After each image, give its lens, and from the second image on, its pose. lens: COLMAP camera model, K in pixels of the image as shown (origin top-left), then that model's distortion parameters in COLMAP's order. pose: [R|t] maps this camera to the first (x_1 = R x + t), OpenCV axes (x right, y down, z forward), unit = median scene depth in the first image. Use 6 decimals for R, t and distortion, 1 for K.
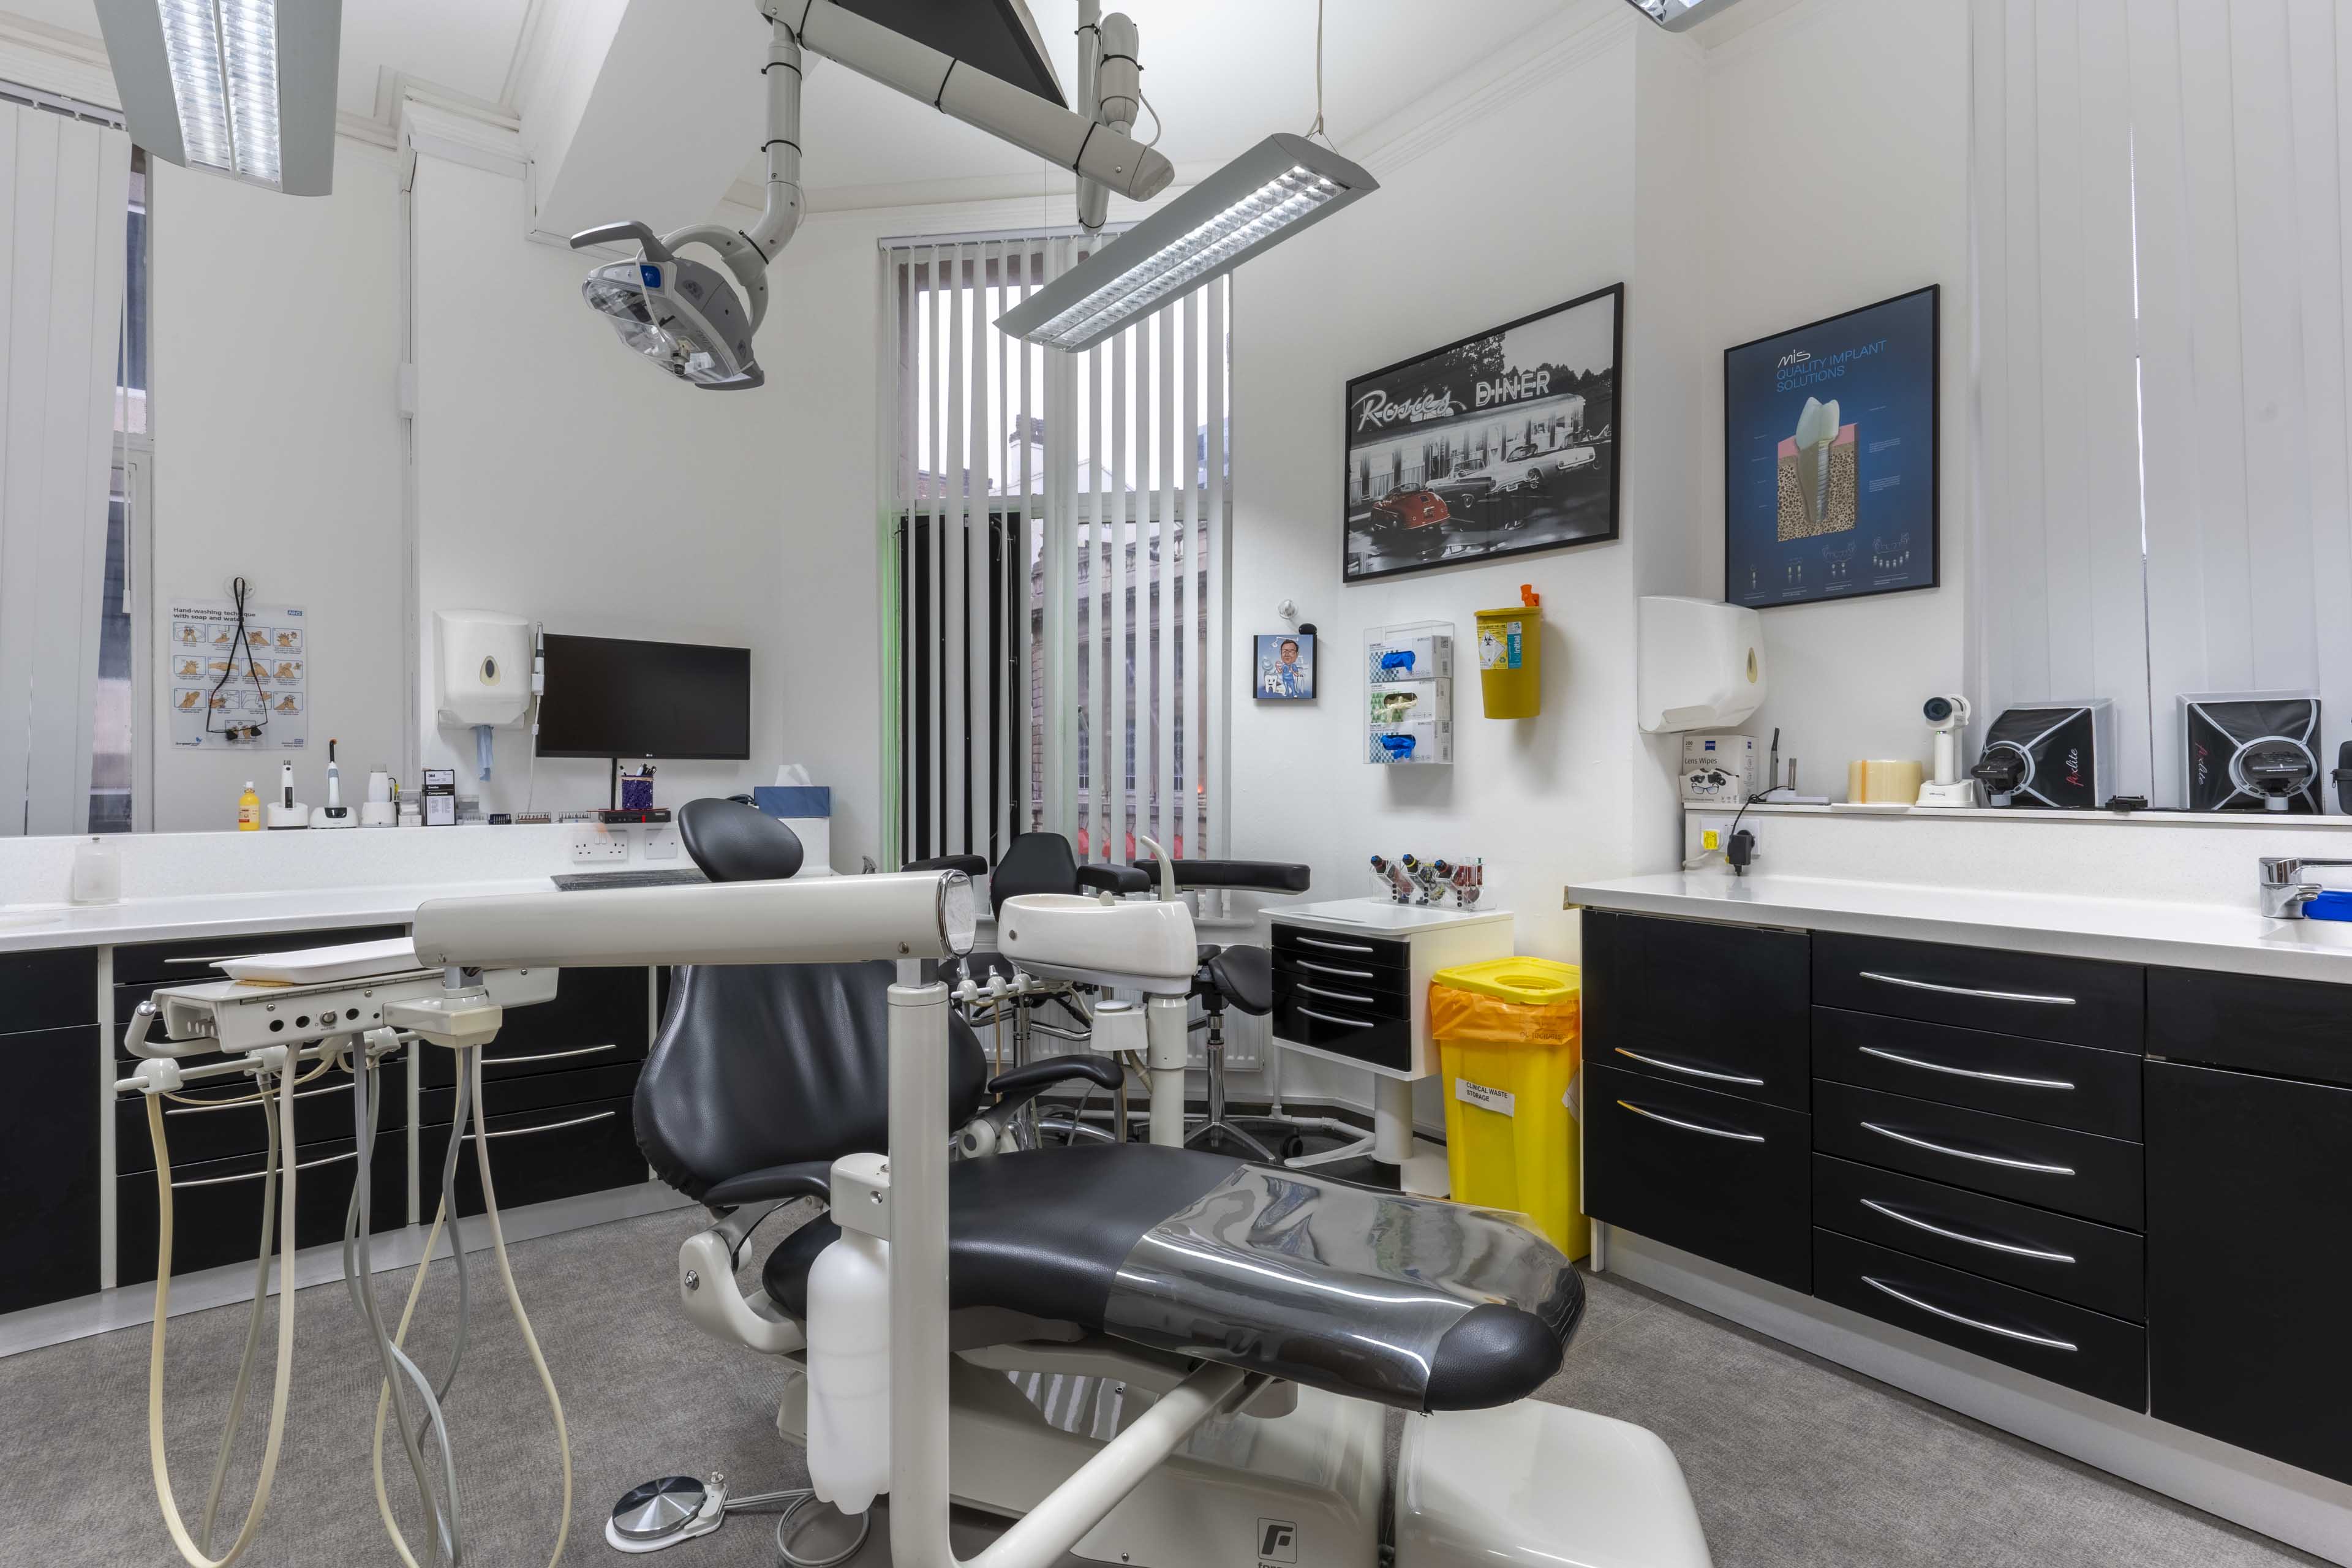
lens RADIAL K [[1121.9, 0, 1177.7], [0, 1121.9, 775.7], [0, 0, 1]] dist [0.004919, -0.001975]
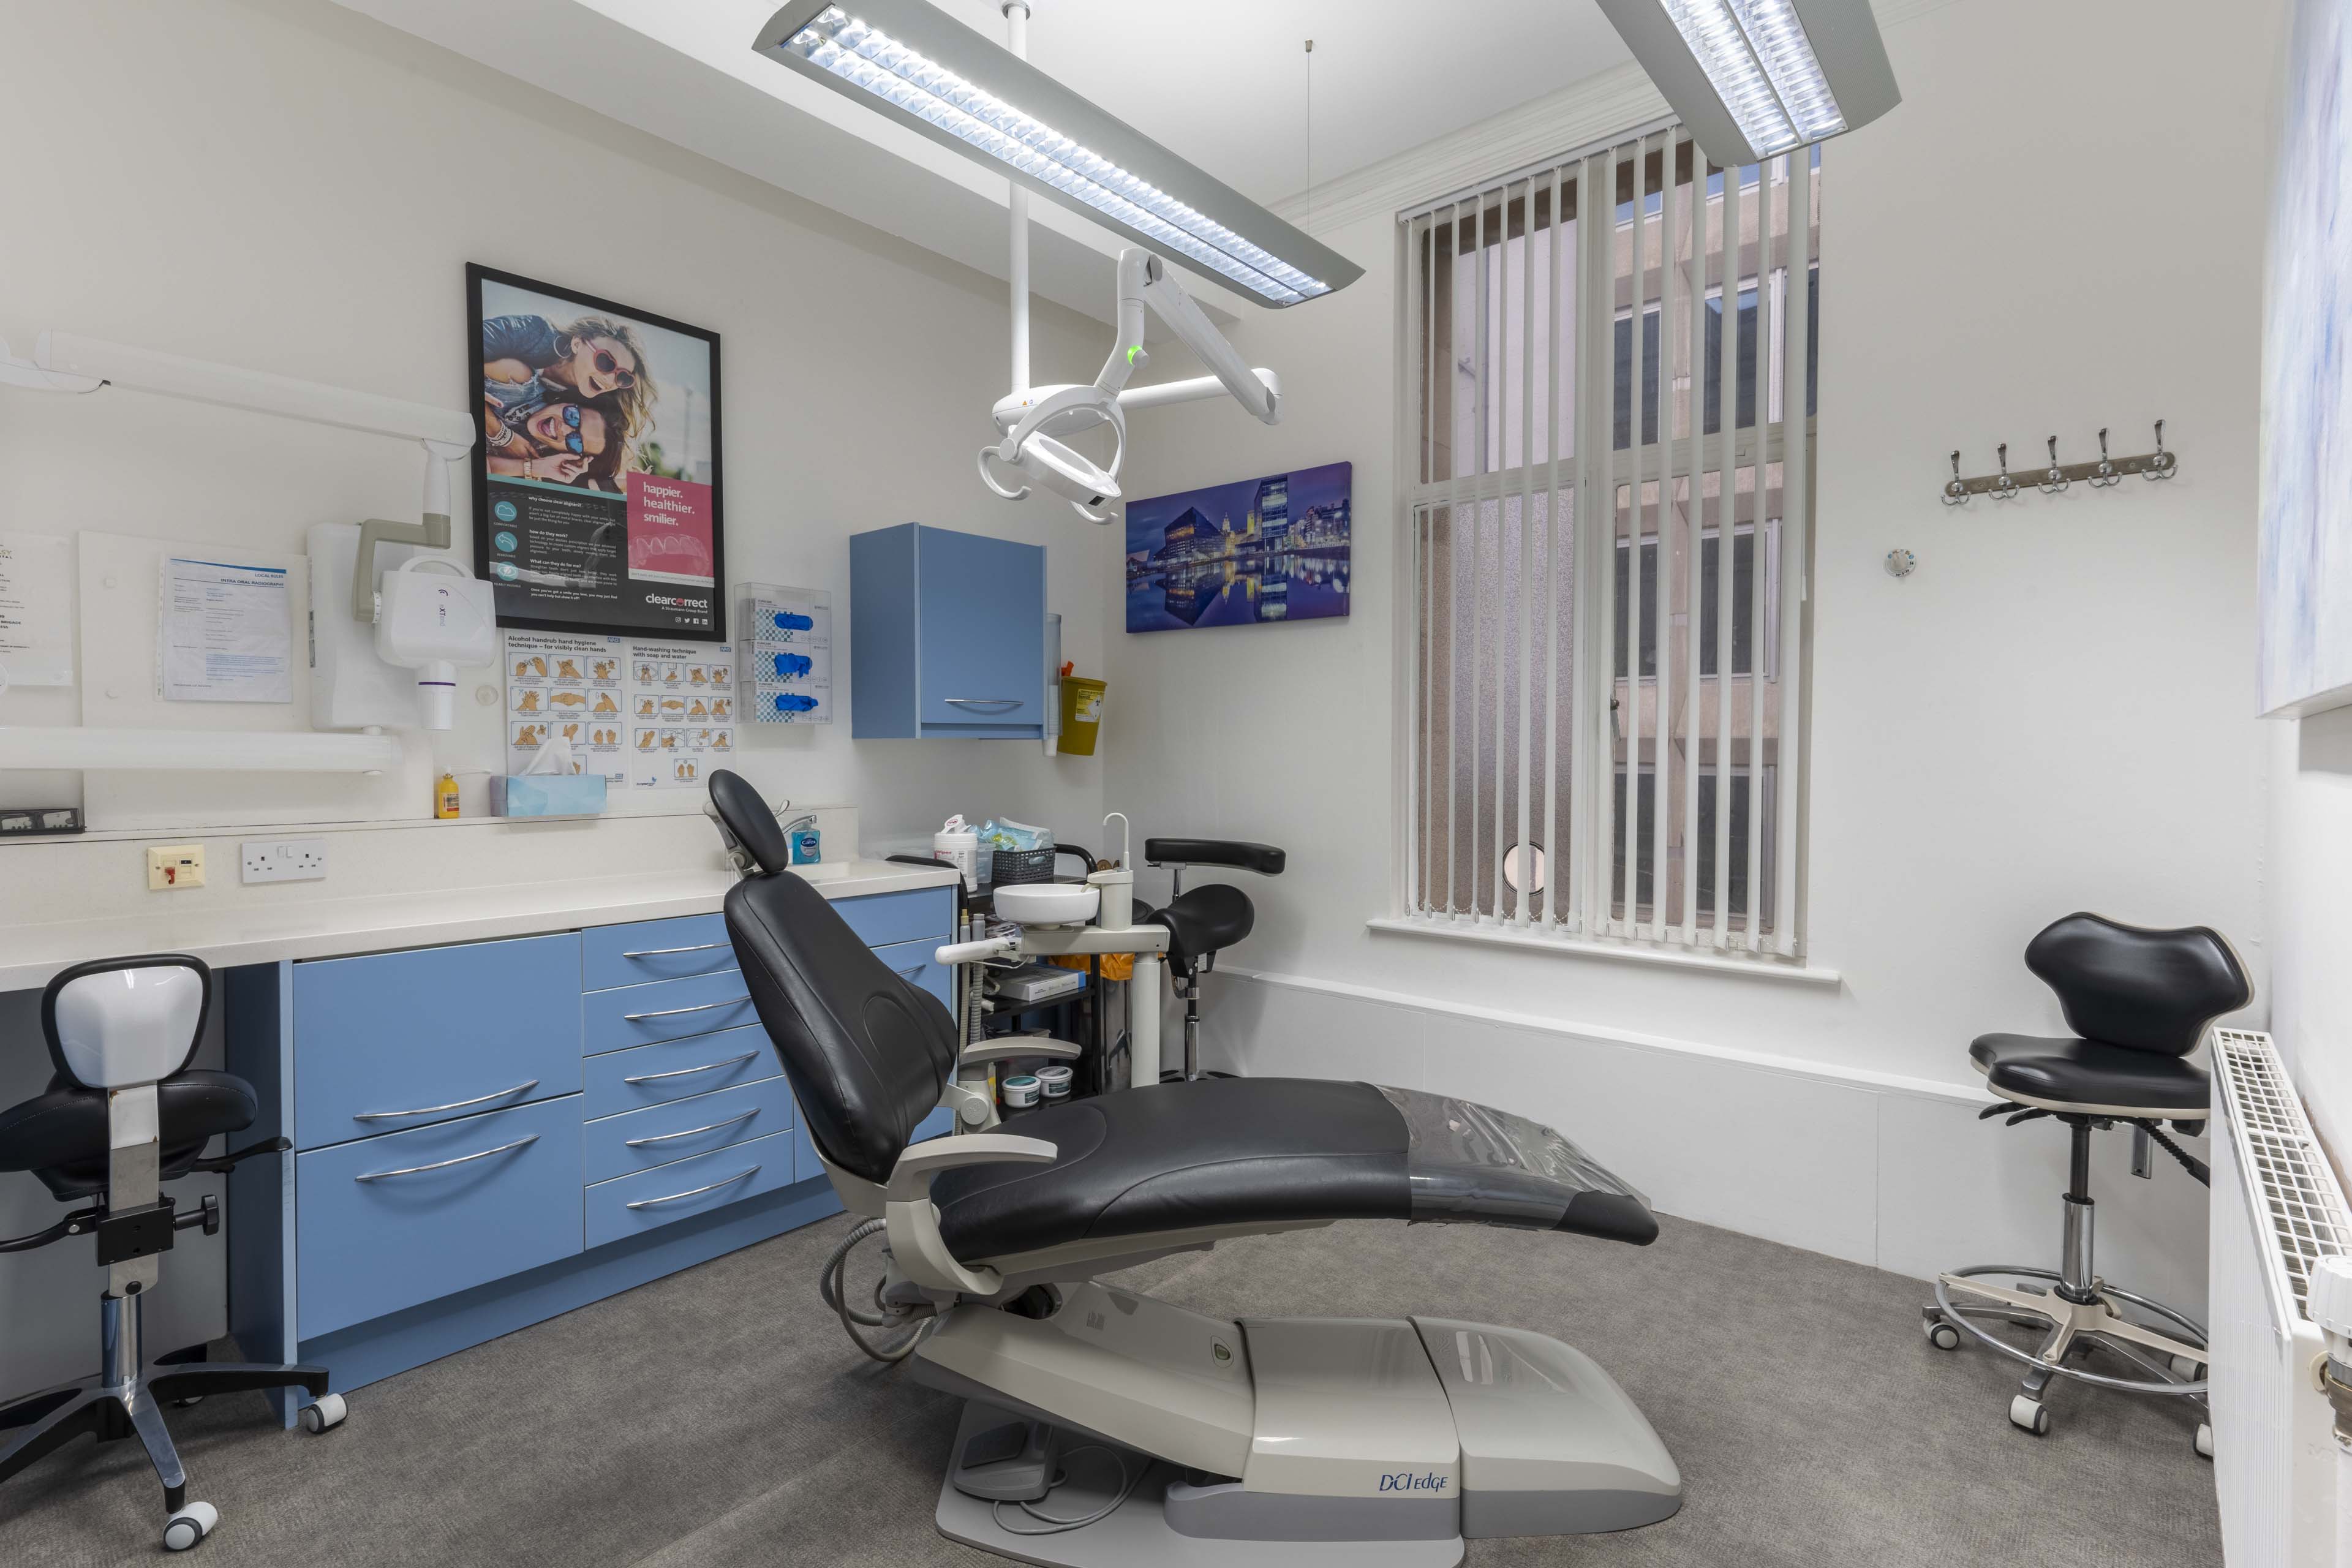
lens RADIAL K [[1121.9, 0, 1172.6], [0, 1121.9, 776.0], [0, 0, 1]] dist [0.004919, -0.001975]
pose [[0.980596, -0.006228, 0.195939, -0.570561], [0.000726, 0.999604, 0.028136, -0.057825], [-0.196037, -0.027447, 0.980212, -0.057864]]
